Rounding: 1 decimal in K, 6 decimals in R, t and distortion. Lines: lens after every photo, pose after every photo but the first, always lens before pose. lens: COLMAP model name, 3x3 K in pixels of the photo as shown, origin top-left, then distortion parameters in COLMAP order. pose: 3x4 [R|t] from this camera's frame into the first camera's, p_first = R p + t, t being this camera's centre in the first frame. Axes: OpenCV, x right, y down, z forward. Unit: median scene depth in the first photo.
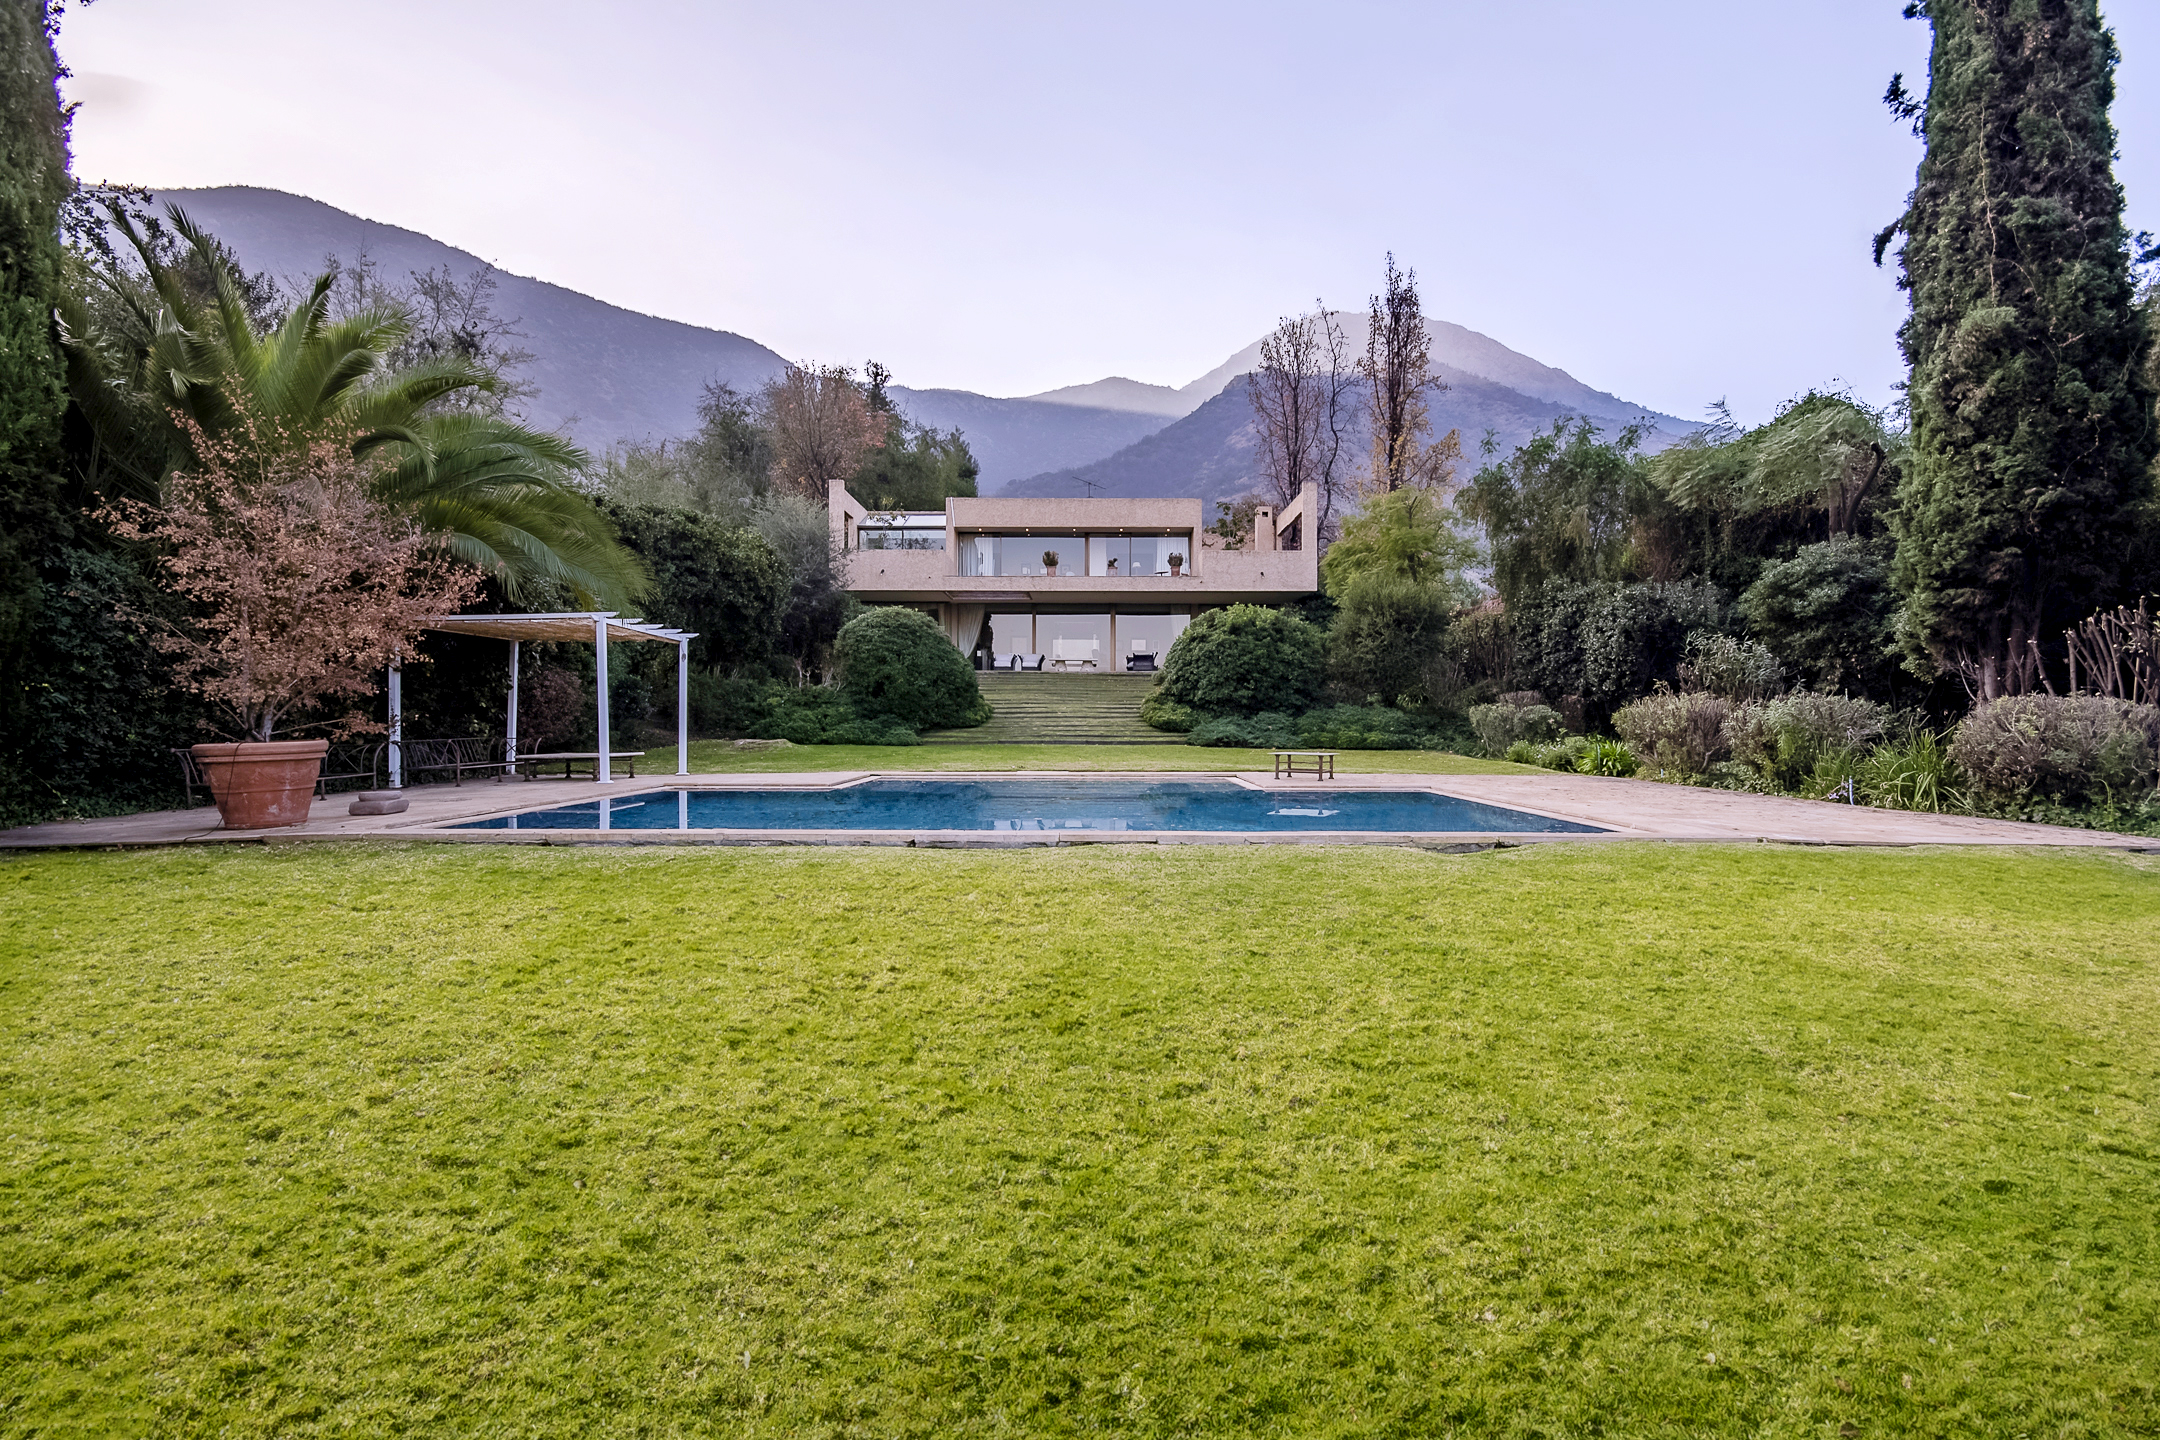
lens RADIAL K [[1009.4, 0, 1096.6], [0, 1009.4, 737.0], [0, 0, 1]] dist [0.003255, 0.000001]
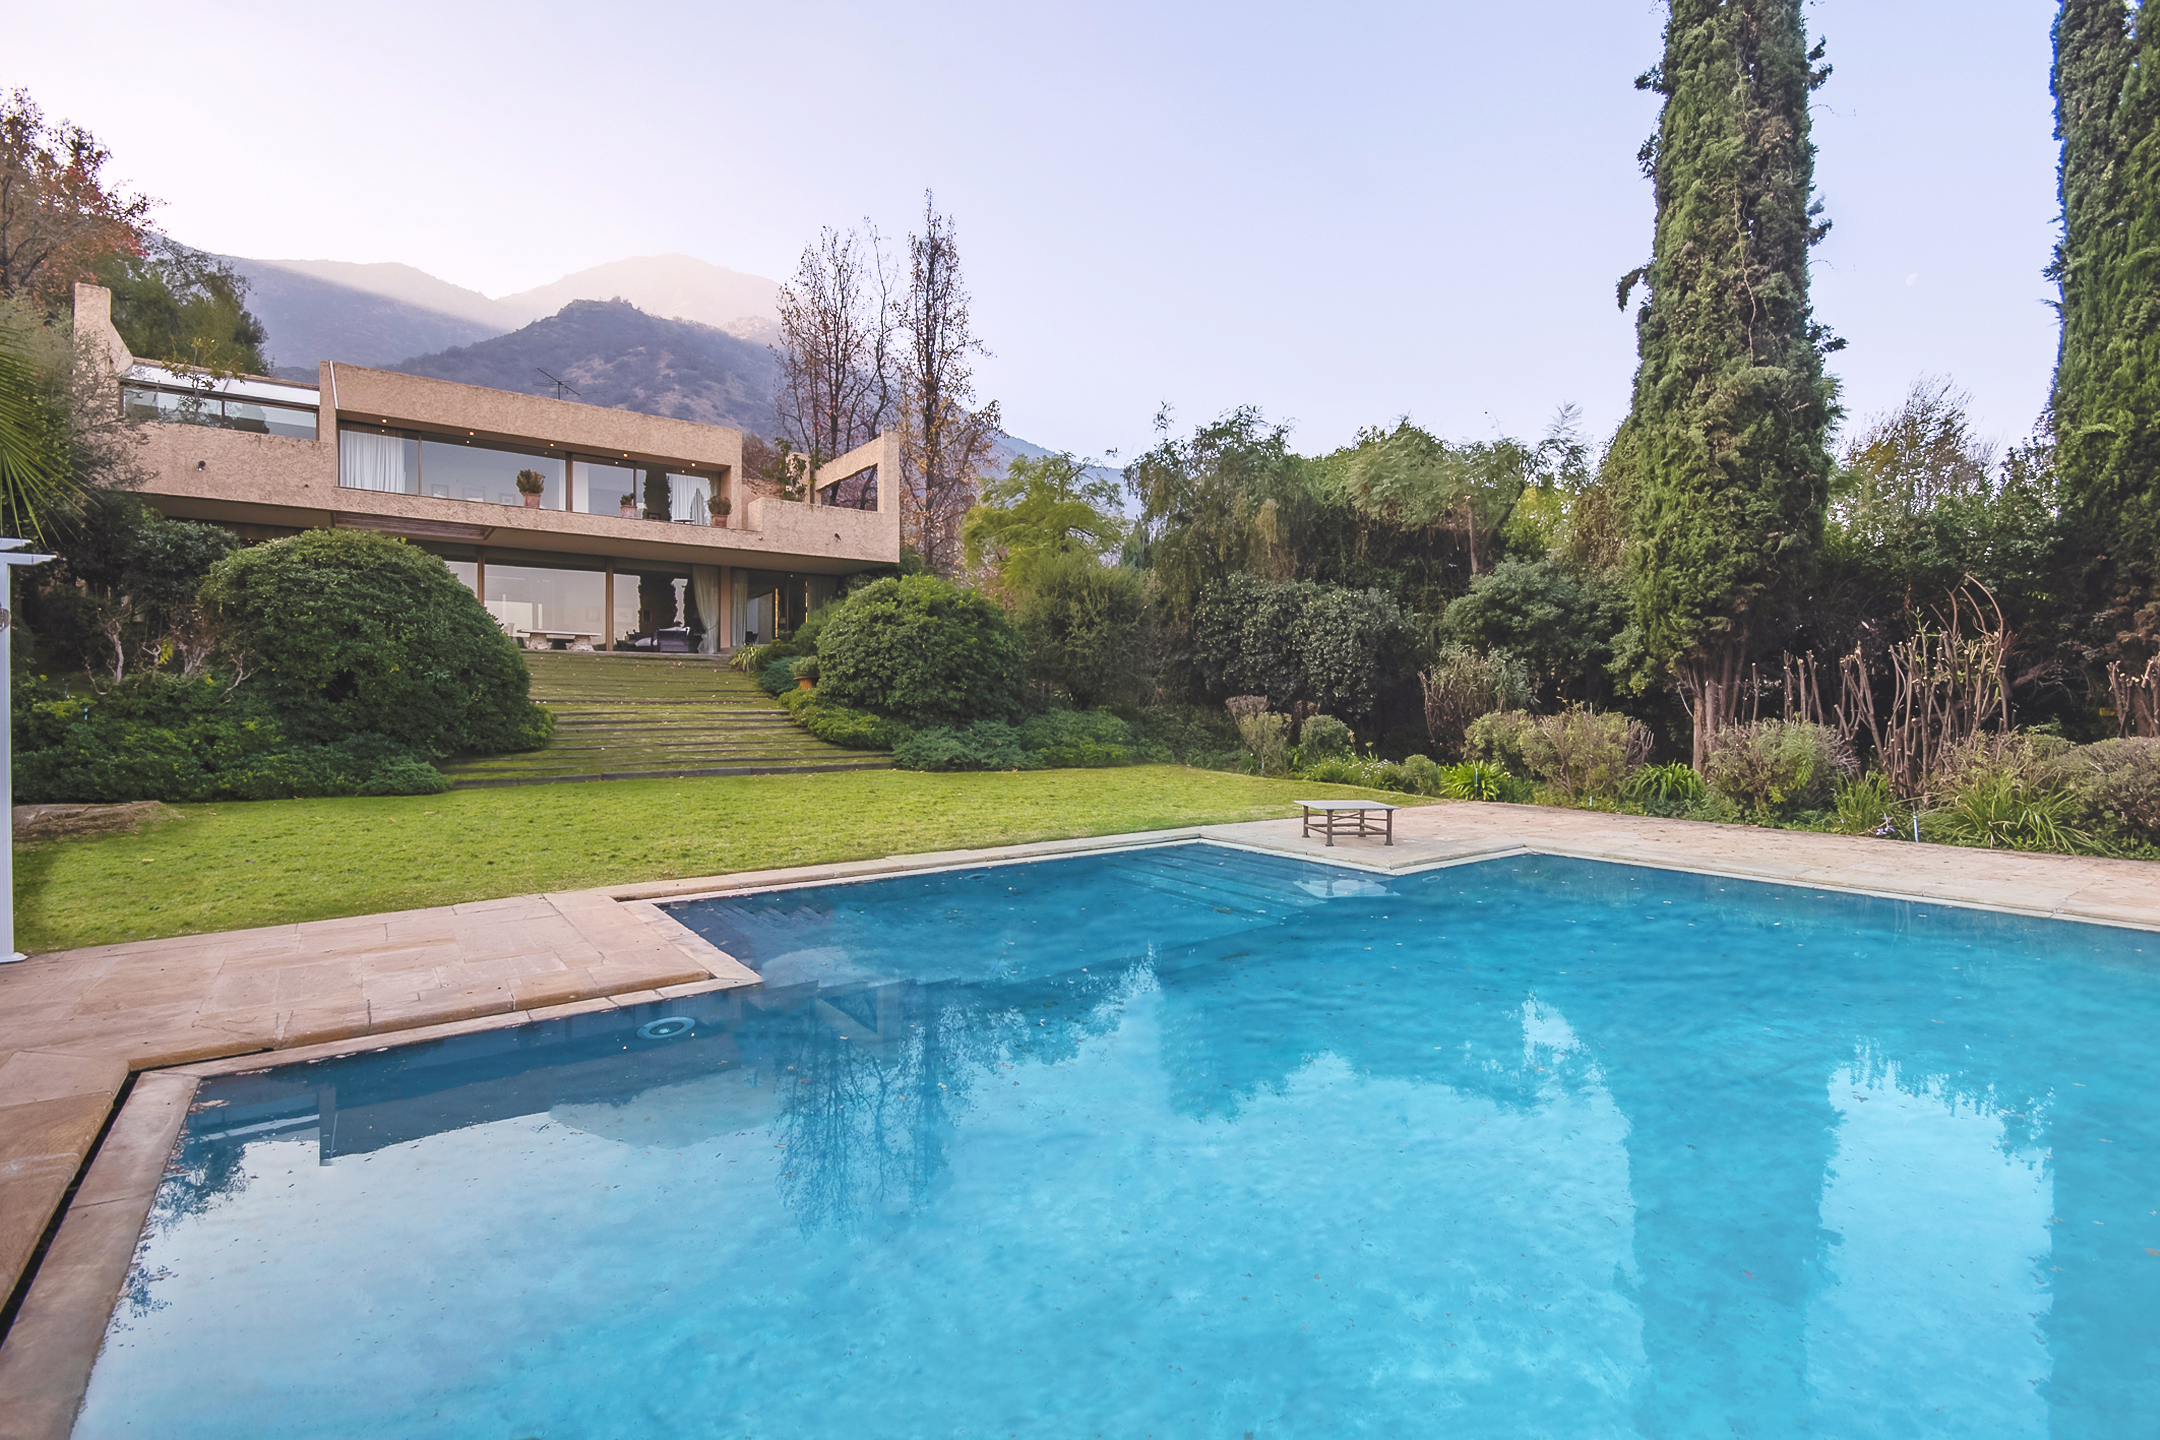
lens RADIAL K [[994.9, 0, 1079.9], [0, 994.9, 711.1], [0, 0, 1]] dist [0.001523, 0.000077]
pose [[0.792926, -0.007017, 0.609278, -0.234650], [0.006910, 0.999973, 0.002524, -0.033667], [-0.609279, 0.002209, 0.792953, 0.368524]]
